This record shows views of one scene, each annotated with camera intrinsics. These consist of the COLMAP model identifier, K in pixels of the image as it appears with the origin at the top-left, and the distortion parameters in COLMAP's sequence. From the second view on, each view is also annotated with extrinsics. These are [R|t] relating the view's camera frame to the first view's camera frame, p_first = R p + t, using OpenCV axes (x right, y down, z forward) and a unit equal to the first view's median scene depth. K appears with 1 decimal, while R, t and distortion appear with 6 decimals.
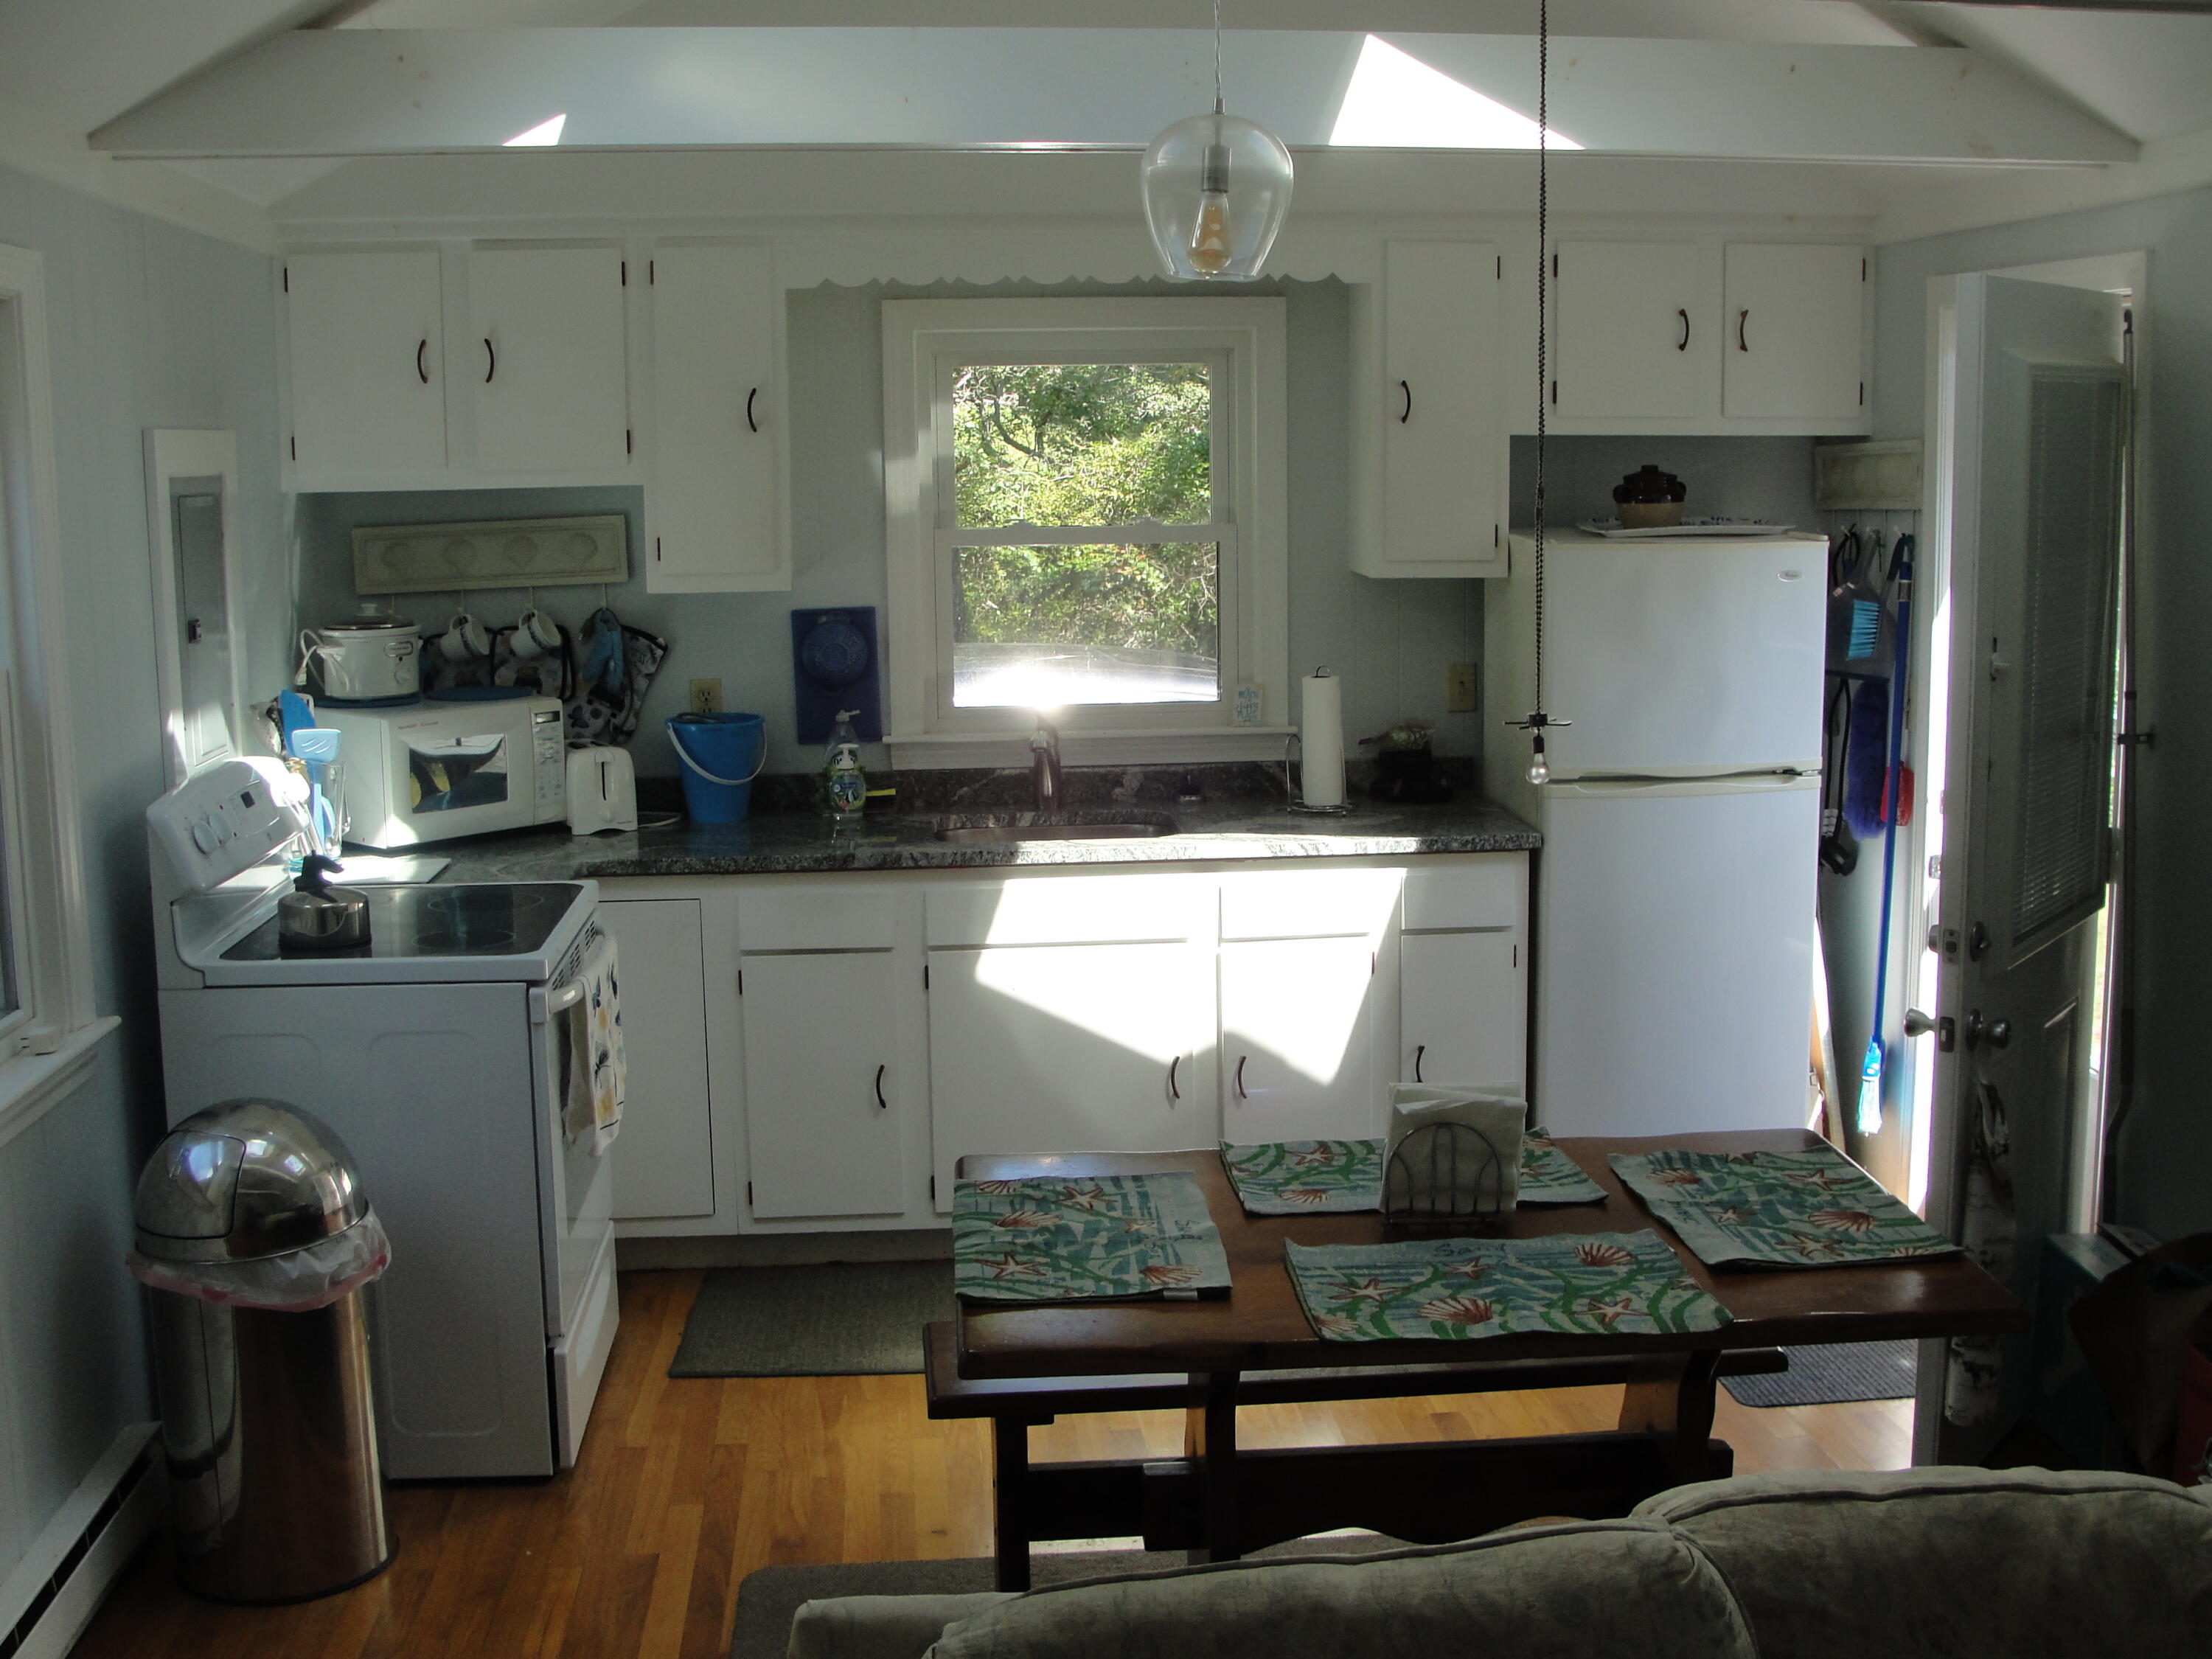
lens RADIAL K [[2519.2, 0, 1147.2], [0, 2519.2, 827.0], [0, 0, 1]] dist [-0.203877, 0.240535]
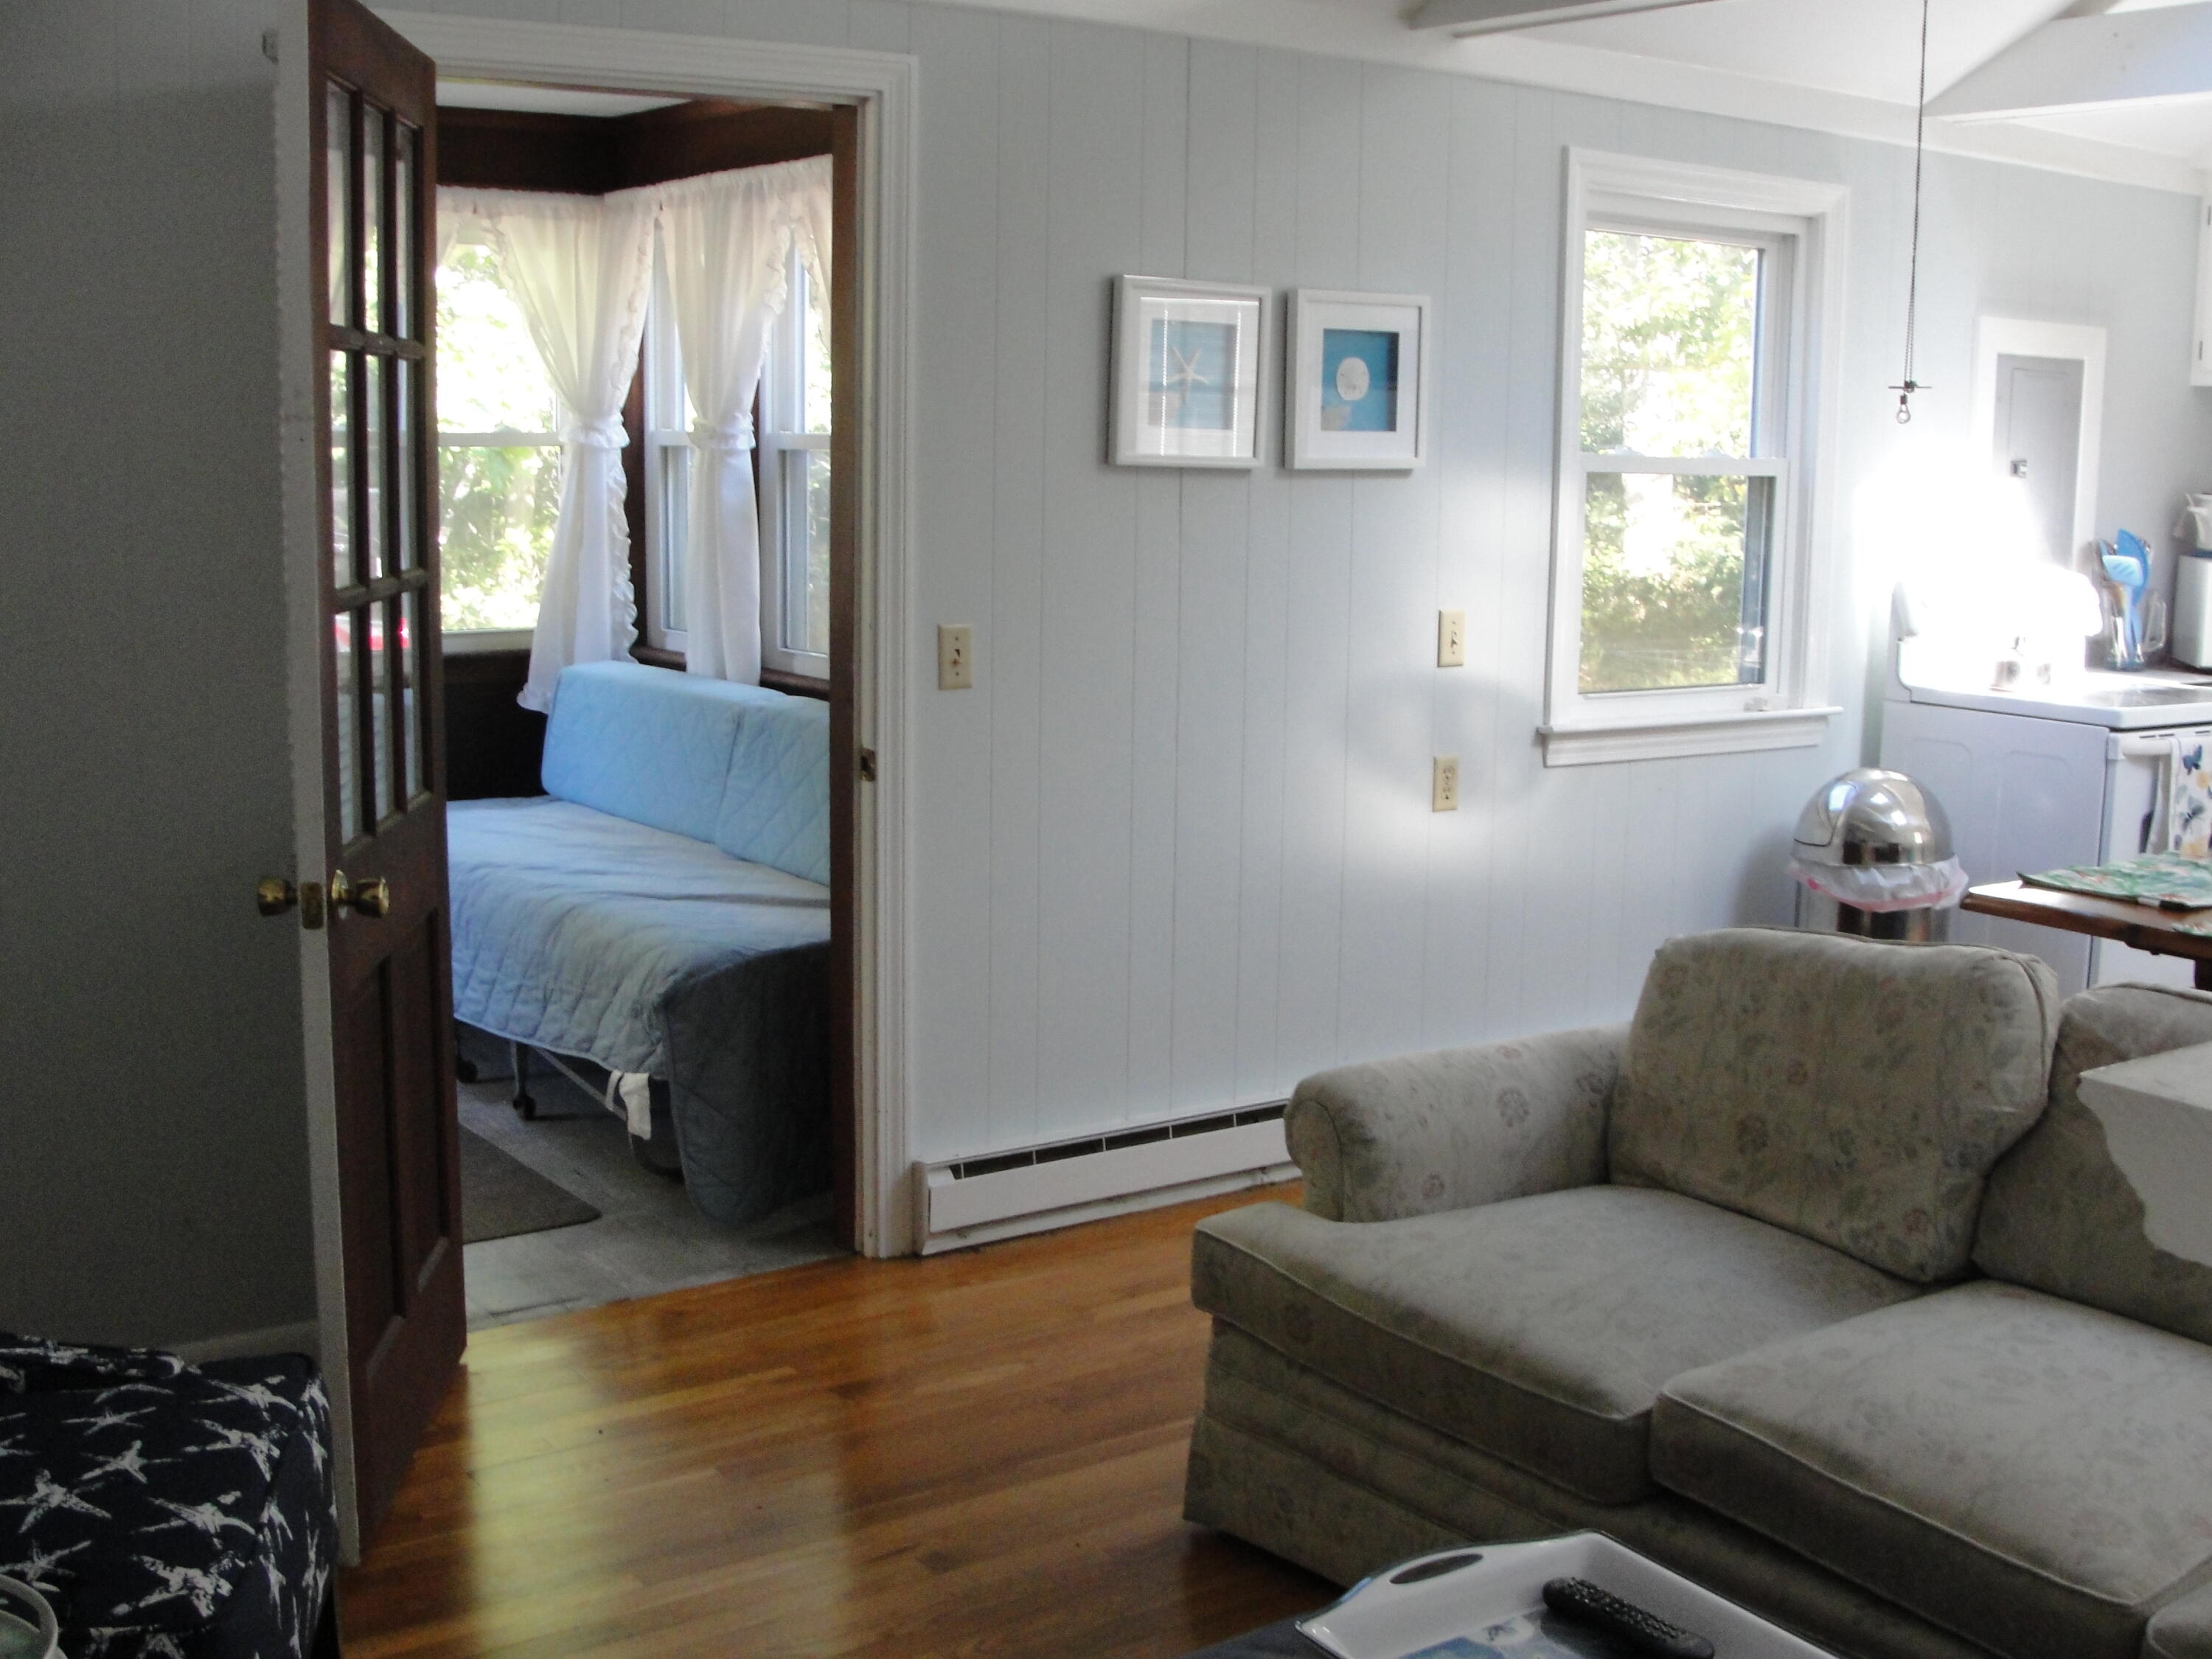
lens RADIAL K [[2519.2, 0, 1147.2], [0, 2519.2, 827.0], [0, 0, 1]] dist [-0.203877, 0.240535]
pose [[0.504702, 0.149929, -0.850175, 0.669791], [-0.154197, 0.984623, 0.082101, 0.094496], [0.849411, 0.089658, 0.520060, -0.121055]]
